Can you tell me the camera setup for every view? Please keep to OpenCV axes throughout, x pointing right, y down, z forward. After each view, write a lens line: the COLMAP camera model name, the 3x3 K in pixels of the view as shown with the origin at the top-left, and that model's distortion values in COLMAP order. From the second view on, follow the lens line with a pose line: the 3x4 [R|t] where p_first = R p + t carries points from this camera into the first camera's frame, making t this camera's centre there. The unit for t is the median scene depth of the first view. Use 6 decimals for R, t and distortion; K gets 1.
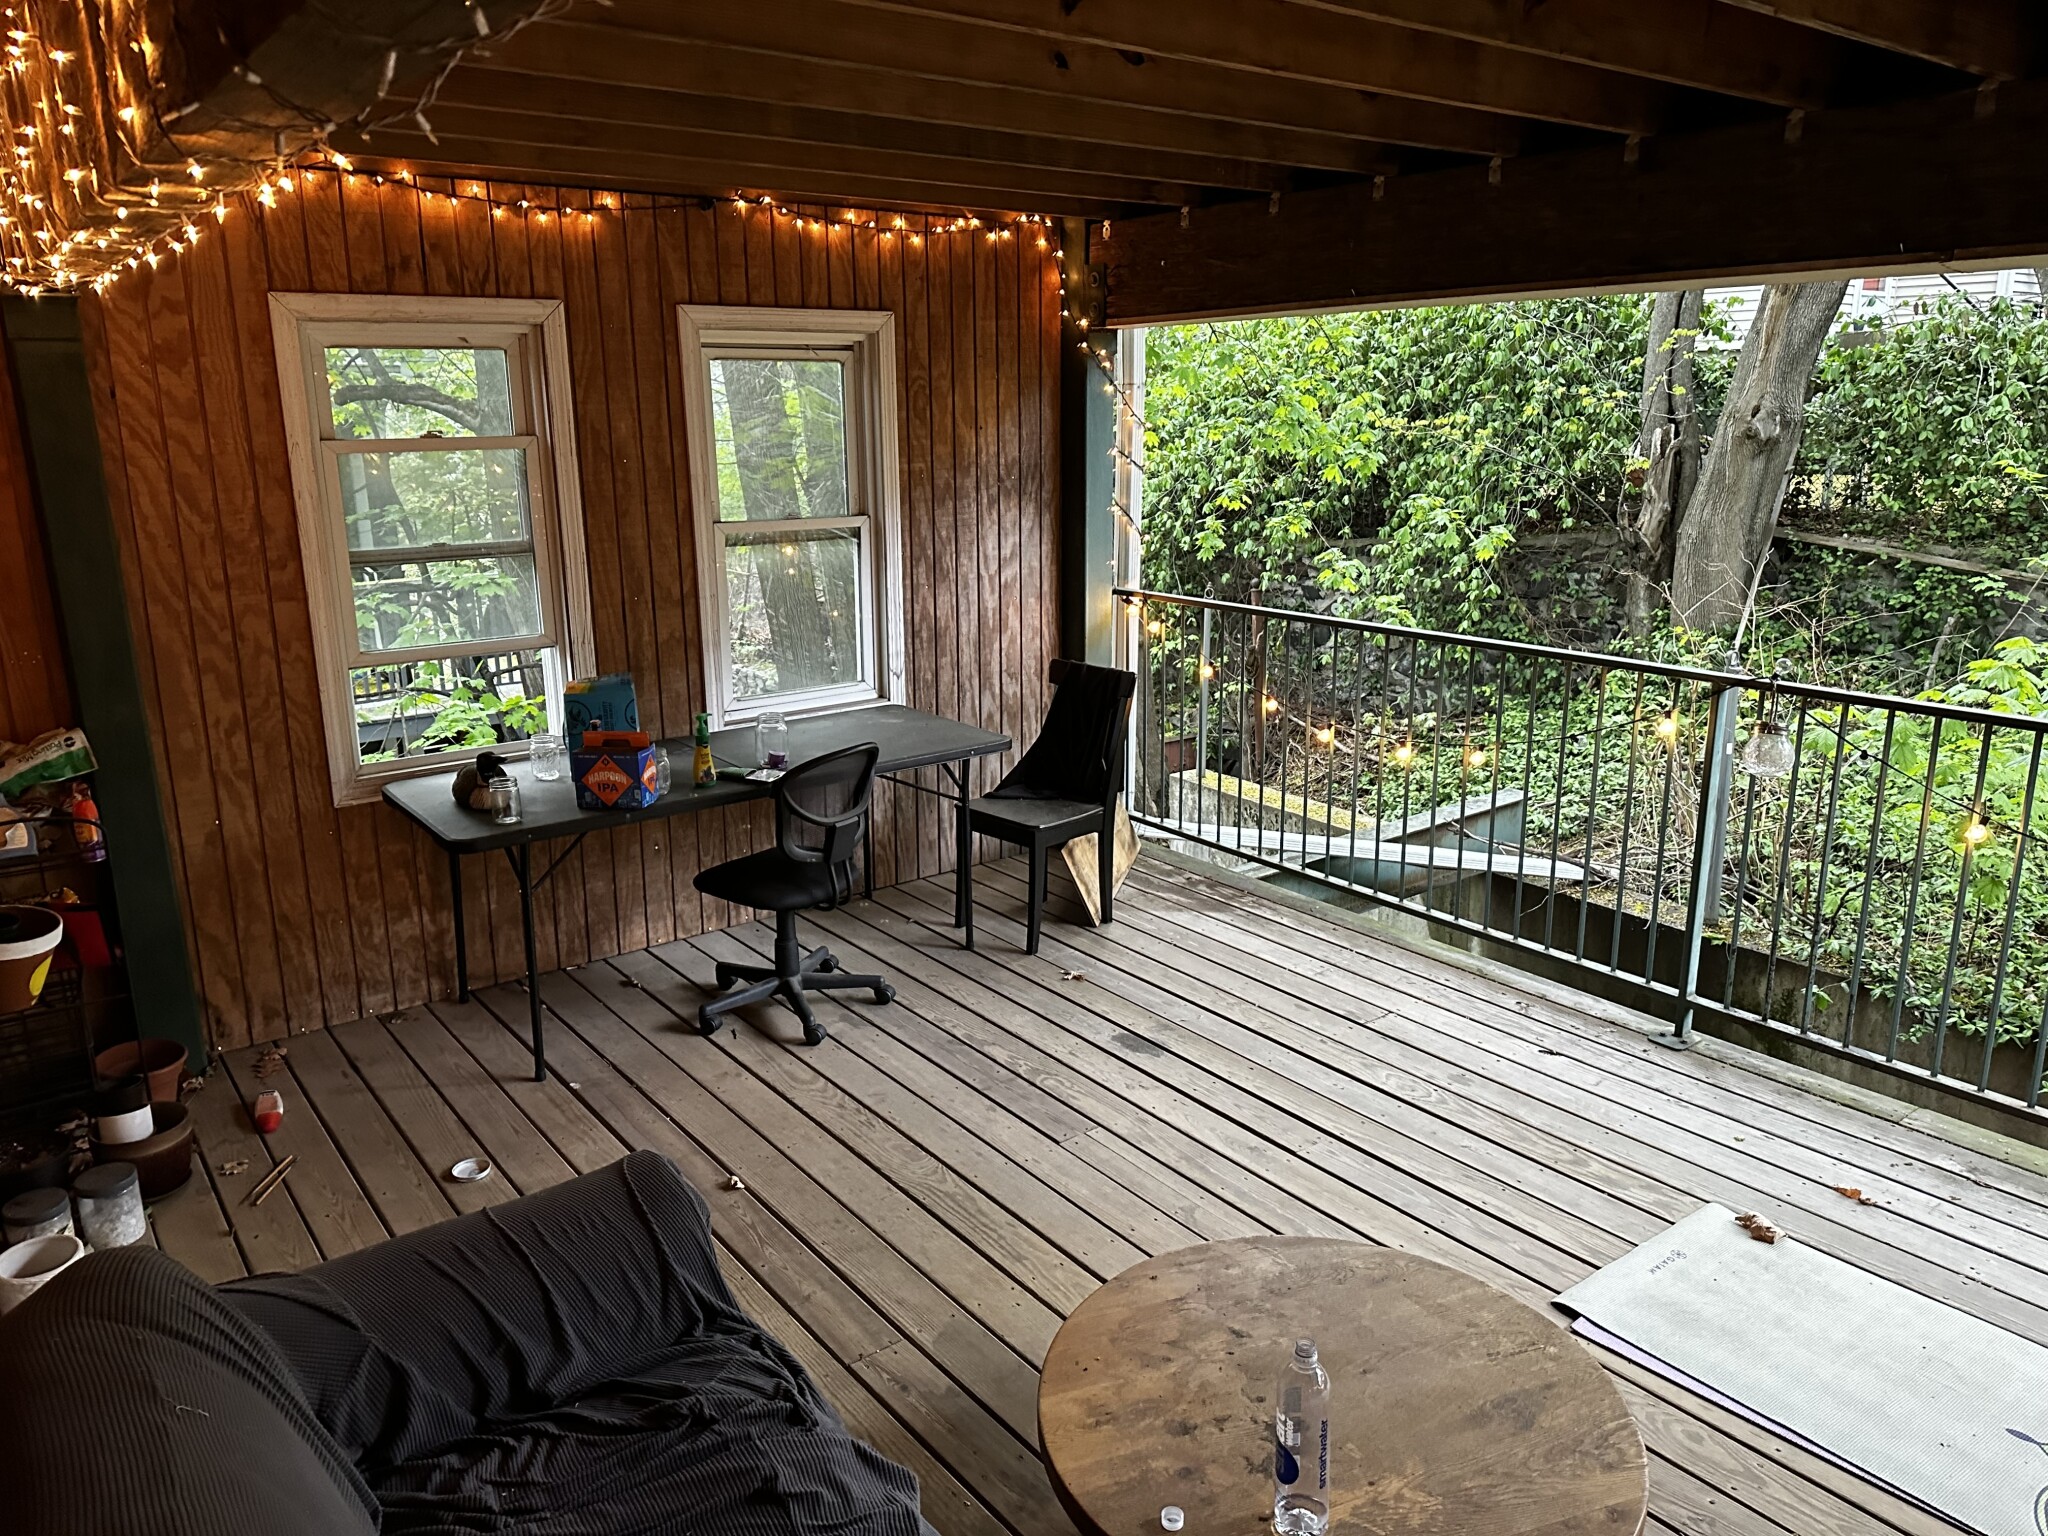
lens RADIAL K [[1445.4, 0, 1043.0], [0, 1445.4, 758.5], [0, 0, 1]] dist [0.037530, -0.029015]
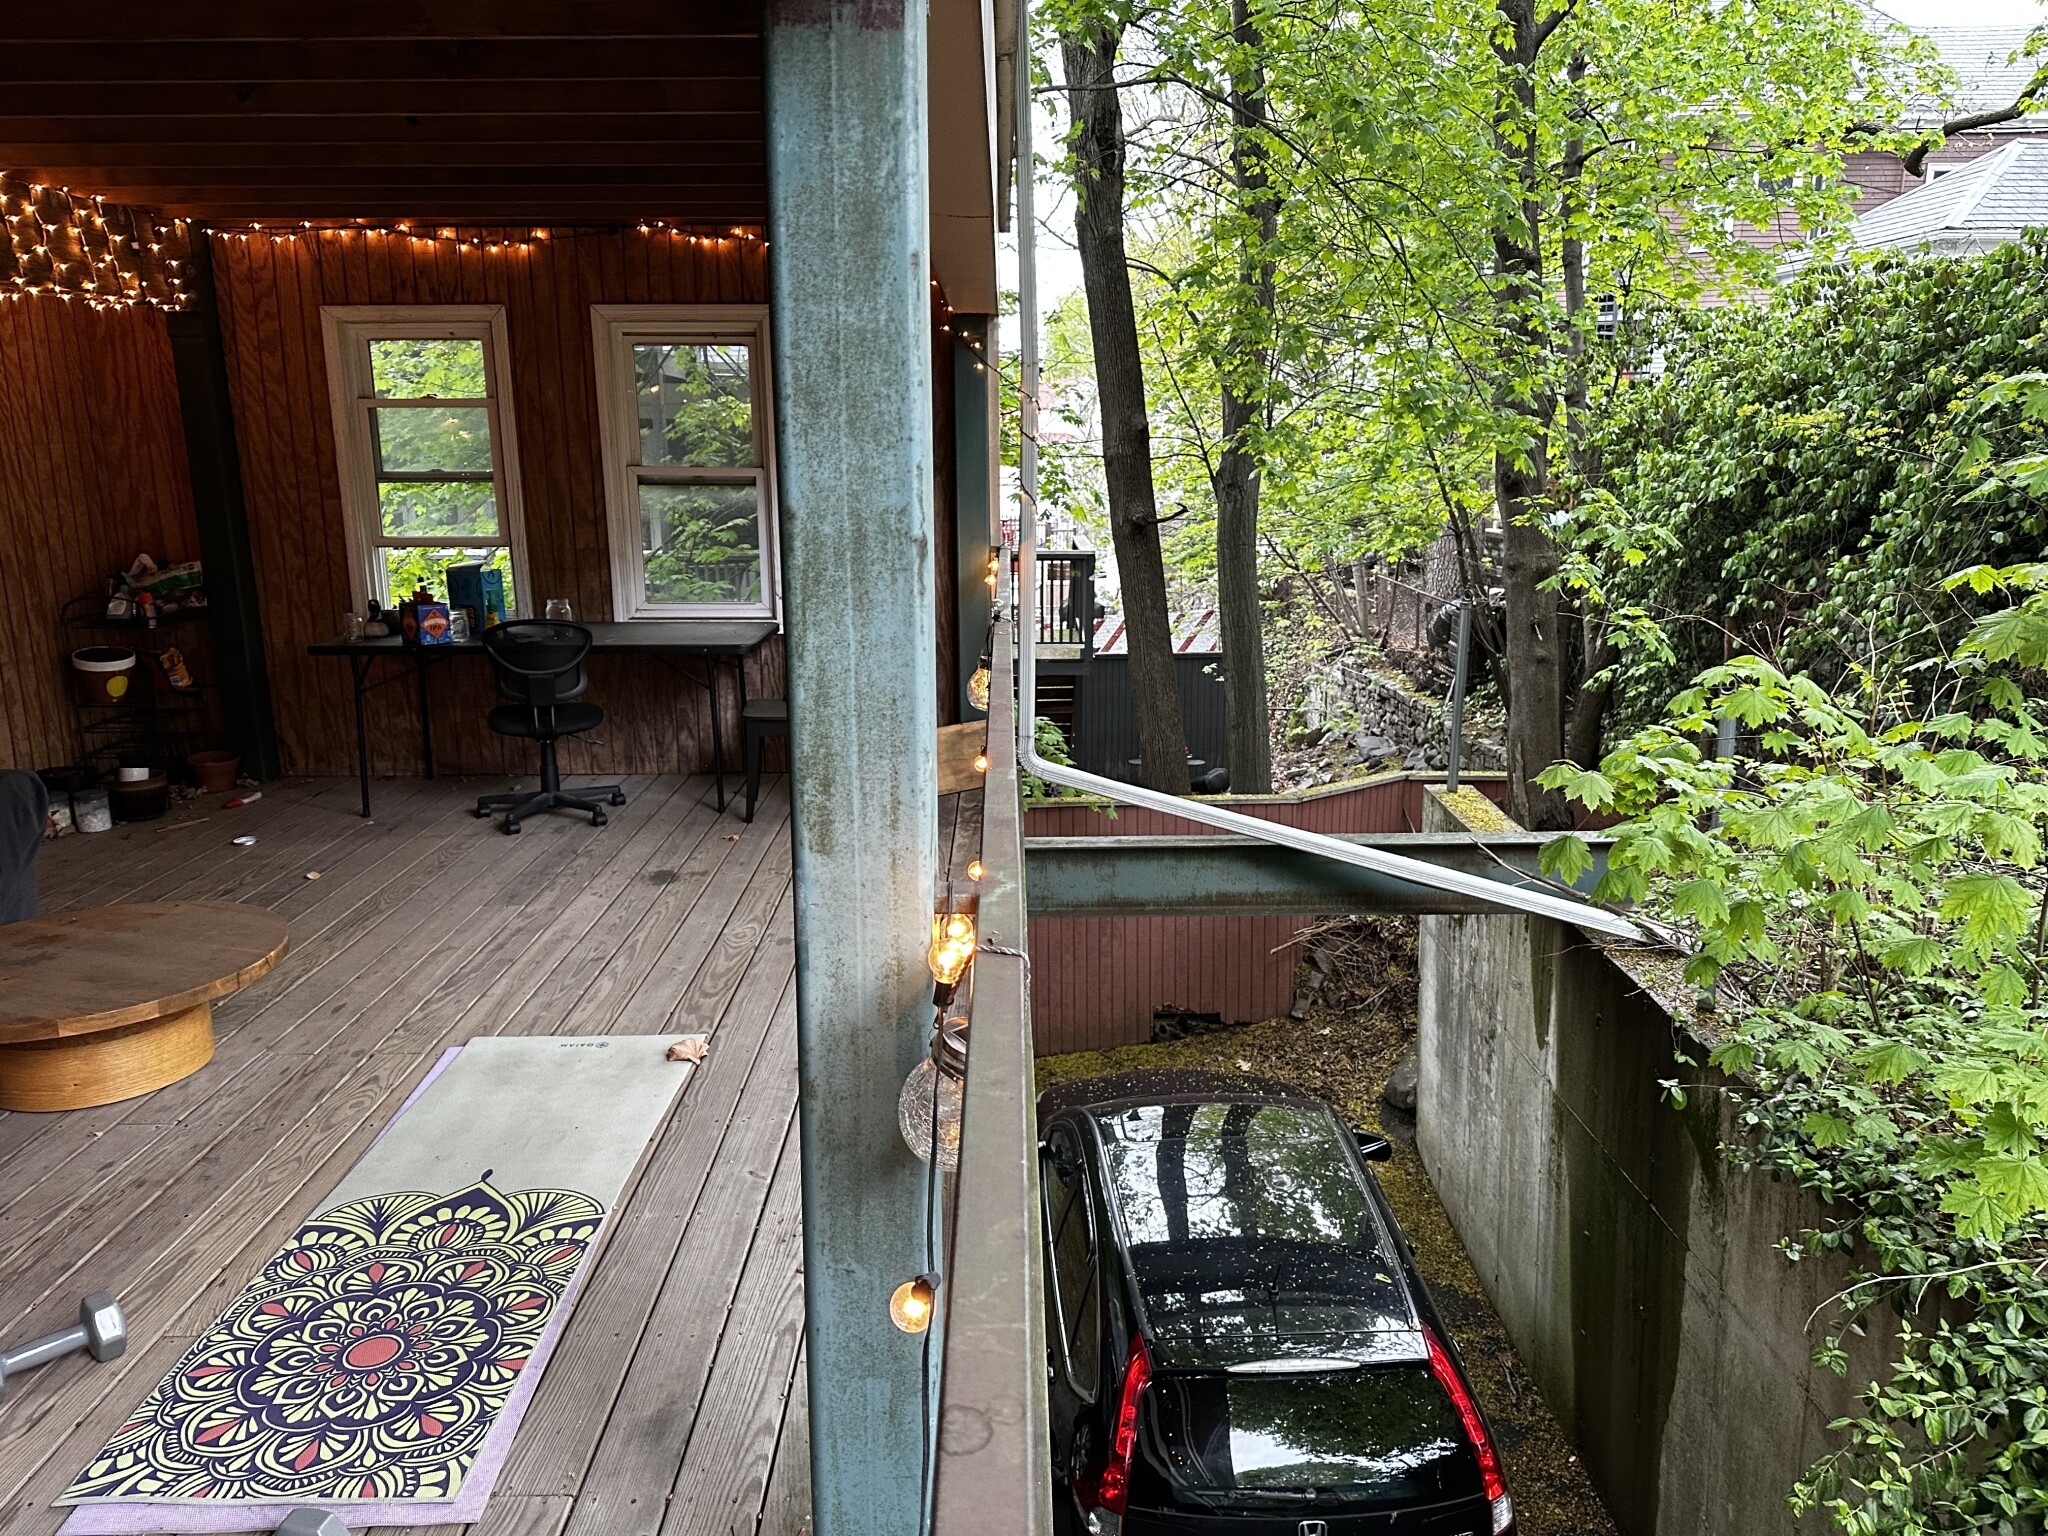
lens RADIAL K [[1455.4, 0, 1022.8], [0, 1455.4, 764.9], [0, 0, 1]] dist [0.022023, -0.034199]
pose [[0.797676, 0.142468, -0.586017, 1.036703], [-0.151976, 0.987824, 0.033285, 0.012006], [0.583624, 0.062510, 0.809615, 0.157329]]
